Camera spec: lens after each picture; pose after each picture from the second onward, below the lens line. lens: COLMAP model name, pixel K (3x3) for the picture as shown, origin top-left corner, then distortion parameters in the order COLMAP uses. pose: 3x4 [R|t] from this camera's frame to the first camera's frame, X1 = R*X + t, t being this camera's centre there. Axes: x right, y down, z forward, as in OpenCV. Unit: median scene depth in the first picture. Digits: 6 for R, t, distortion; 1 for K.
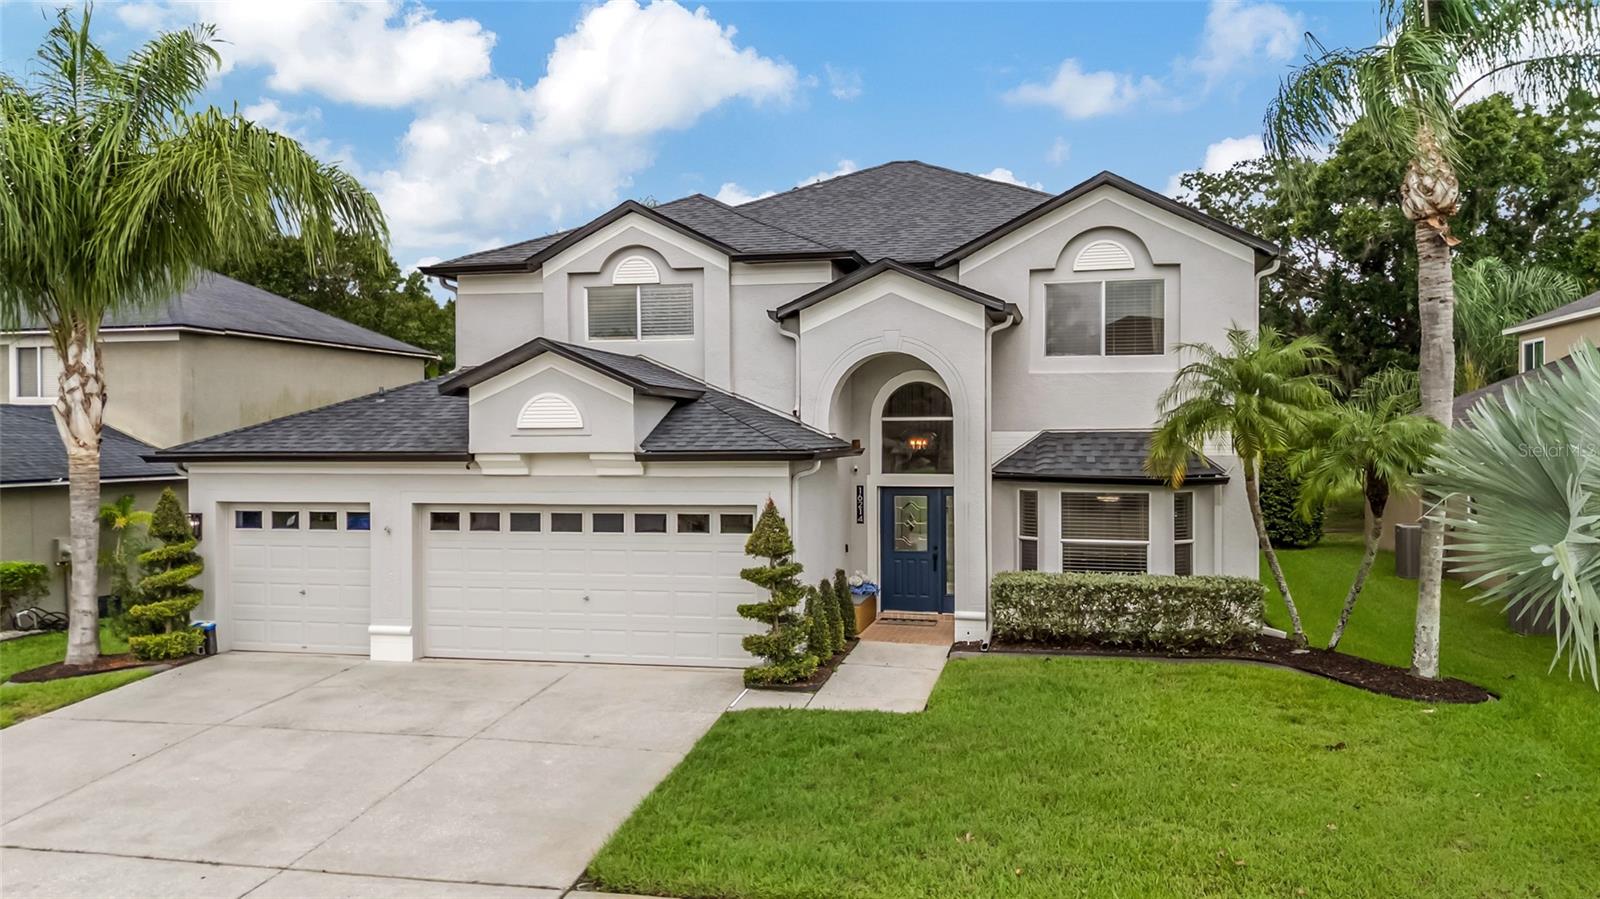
lens RADIAL K [[1176.8, 0, 800.0], [0, 1176.8, 449.5], [0, 0, 1]] dist [0.077380, -0.081214]
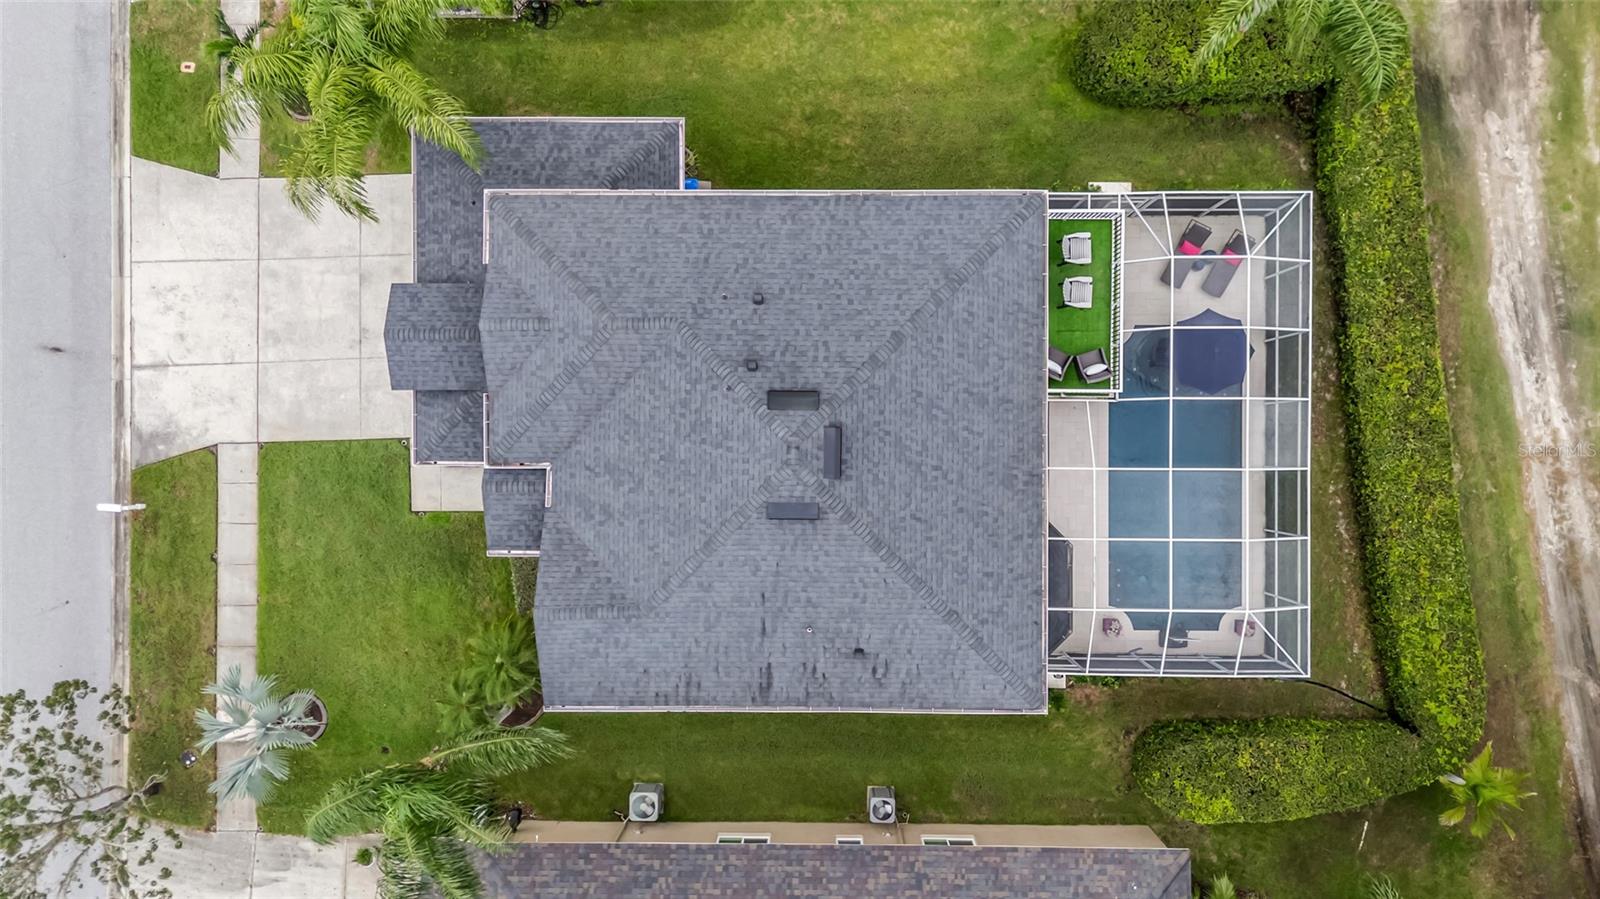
lens RADIAL K [[1176.8, 0, 800.0], [0, 1176.8, 449.5], [0, 0, 1]] dist [0.077380, -0.081214]
pose [[0.225386, 0.974270, -0.000024, 0.130979], [0.003954, -0.000891, 0.999992, -1.989564], [0.974262, -0.225384, -0.004053, 1.525866]]
